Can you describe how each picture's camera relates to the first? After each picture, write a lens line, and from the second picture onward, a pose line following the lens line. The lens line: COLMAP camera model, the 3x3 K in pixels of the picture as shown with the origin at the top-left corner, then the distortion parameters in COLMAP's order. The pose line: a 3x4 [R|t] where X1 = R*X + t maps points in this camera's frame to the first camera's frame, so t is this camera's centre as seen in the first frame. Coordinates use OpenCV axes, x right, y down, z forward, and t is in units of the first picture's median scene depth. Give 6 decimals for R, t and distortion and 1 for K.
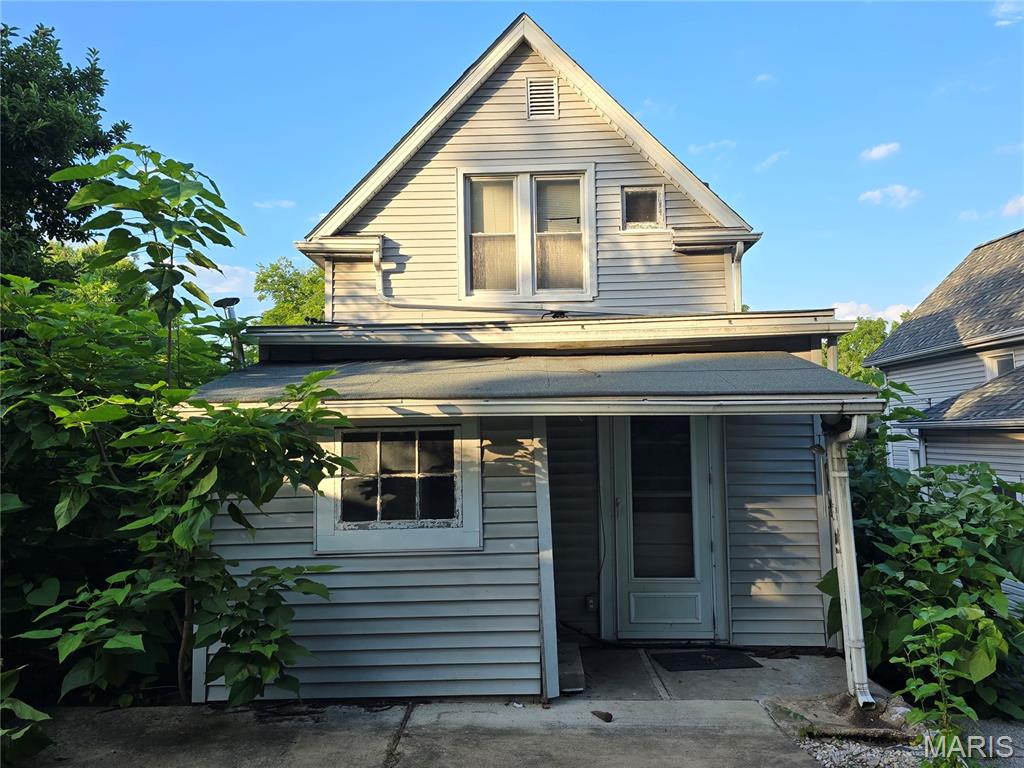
lens RADIAL K [[684.1, 0, 513.3], [0, 684.1, 385.6], [0, 0, 1]] dist [0.067872, -0.051806]
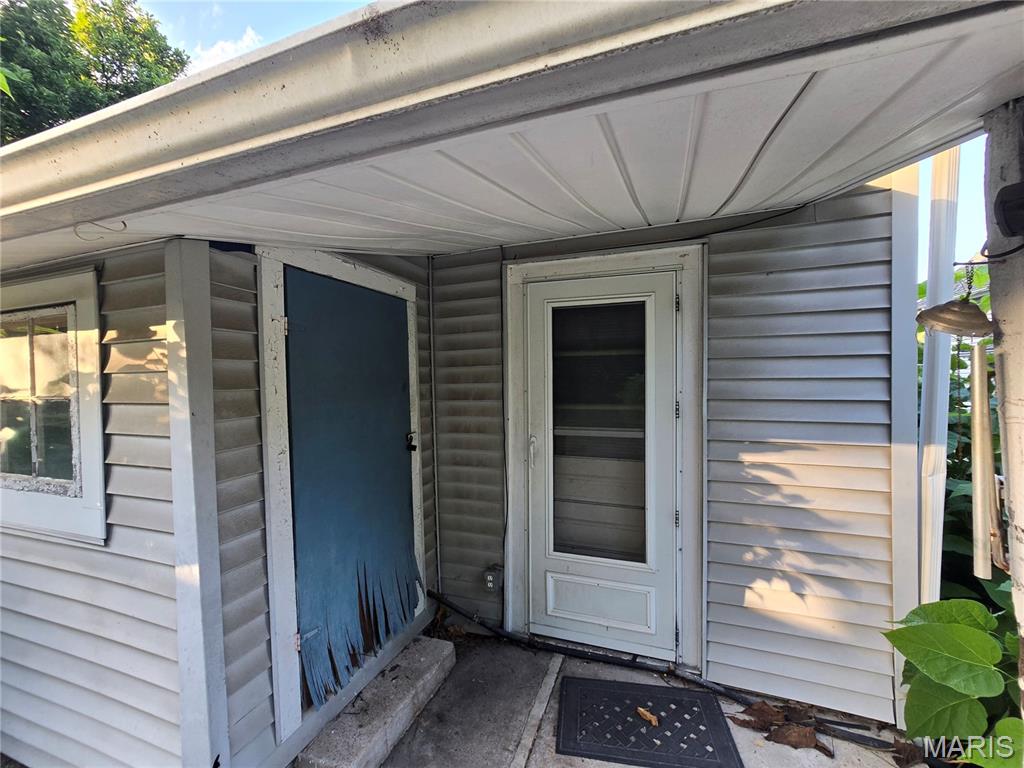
lens RADIAL K [[412.6, 0, 496.1], [0, 412.6, 384.5], [0, 0, 1]] dist [-0.001846, 0.001733]
pose [[0.952063, 0.000514, -0.305903, 0.248083], [0.027955, 0.995668, 0.088676, 0.077560], [0.304623, -0.092977, 0.947924, 0.617434]]
